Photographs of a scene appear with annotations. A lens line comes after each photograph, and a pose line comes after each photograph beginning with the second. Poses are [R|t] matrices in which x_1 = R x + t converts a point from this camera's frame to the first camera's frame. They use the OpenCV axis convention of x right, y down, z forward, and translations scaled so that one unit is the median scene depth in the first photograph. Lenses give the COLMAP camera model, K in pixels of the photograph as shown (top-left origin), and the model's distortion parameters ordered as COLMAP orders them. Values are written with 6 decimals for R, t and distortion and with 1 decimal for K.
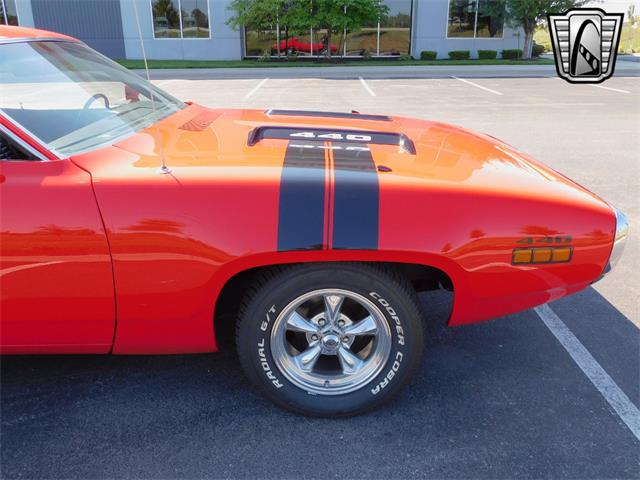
lens RADIAL K [[573.1, 0, 322.2], [0, 573.1, 237.9], [0, 0, 1]] dist [-0.008160, -0.002108]
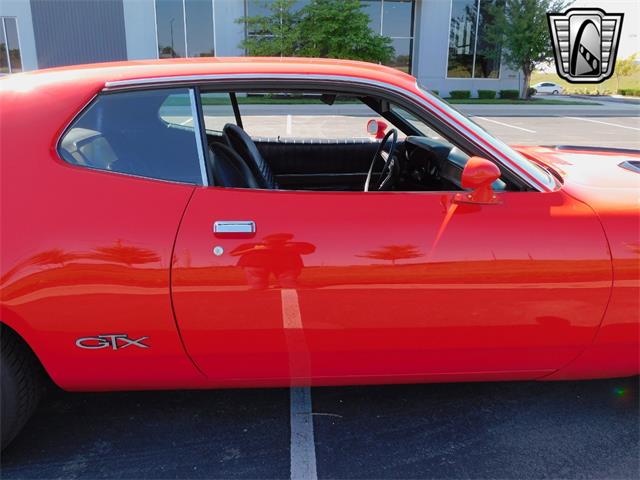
lens RADIAL K [[562.4, 0, 320.6], [0, 562.4, 244.0], [0, 0, 1]] dist [0.000487, -0.002525]
pose [[0.998242, -0.003414, 0.059171, -0.177211], [0.006175, 0.998897, -0.046550, 0.000871], [-0.058947, 0.046833, 0.997162, 0.001893]]
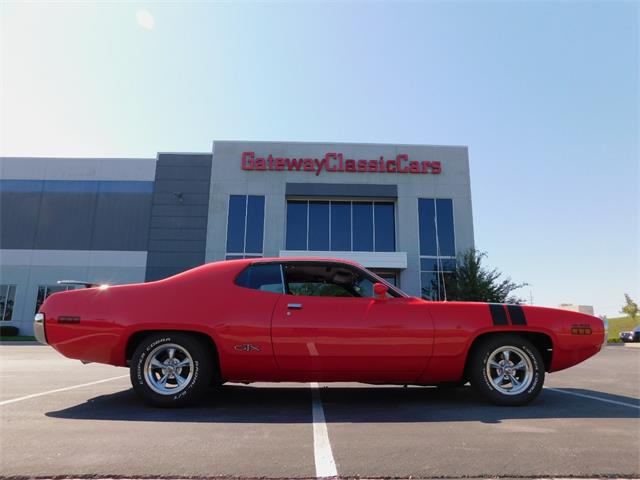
lens RADIAL K [[443.8, 0, 320.0], [0, 443.8, 240.0], [0, 0, 1]] dist [-0.082254, 0.077124]
pose [[0.999590, 0.018682, 0.021690, -0.180910], [-0.004457, 0.850014, -0.526742, 0.147652], [-0.028277, 0.526429, 0.849749, -0.190703]]
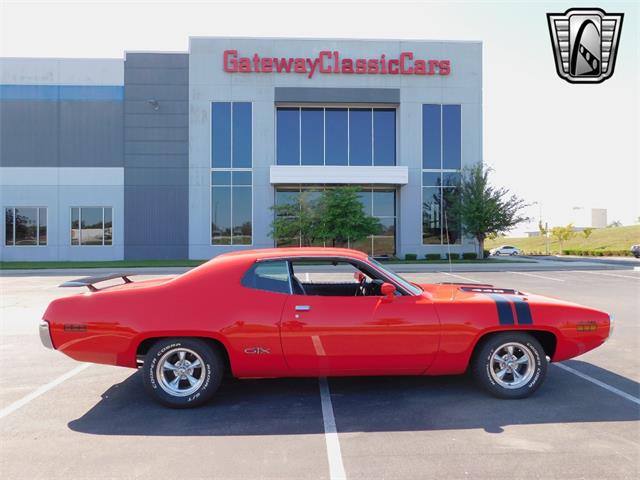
lens RADIAL K [[477.6, 0, 320.6], [0, 477.6, 243.7], [0, 0, 1]] dist [-0.002059, -0.001615]
pose [[0.999156, 0.000367, 0.041075, -0.195690], [0.013135, 0.944603, -0.327952, 0.074680], [-0.038920, 0.328215, 0.943801, -0.248655]]
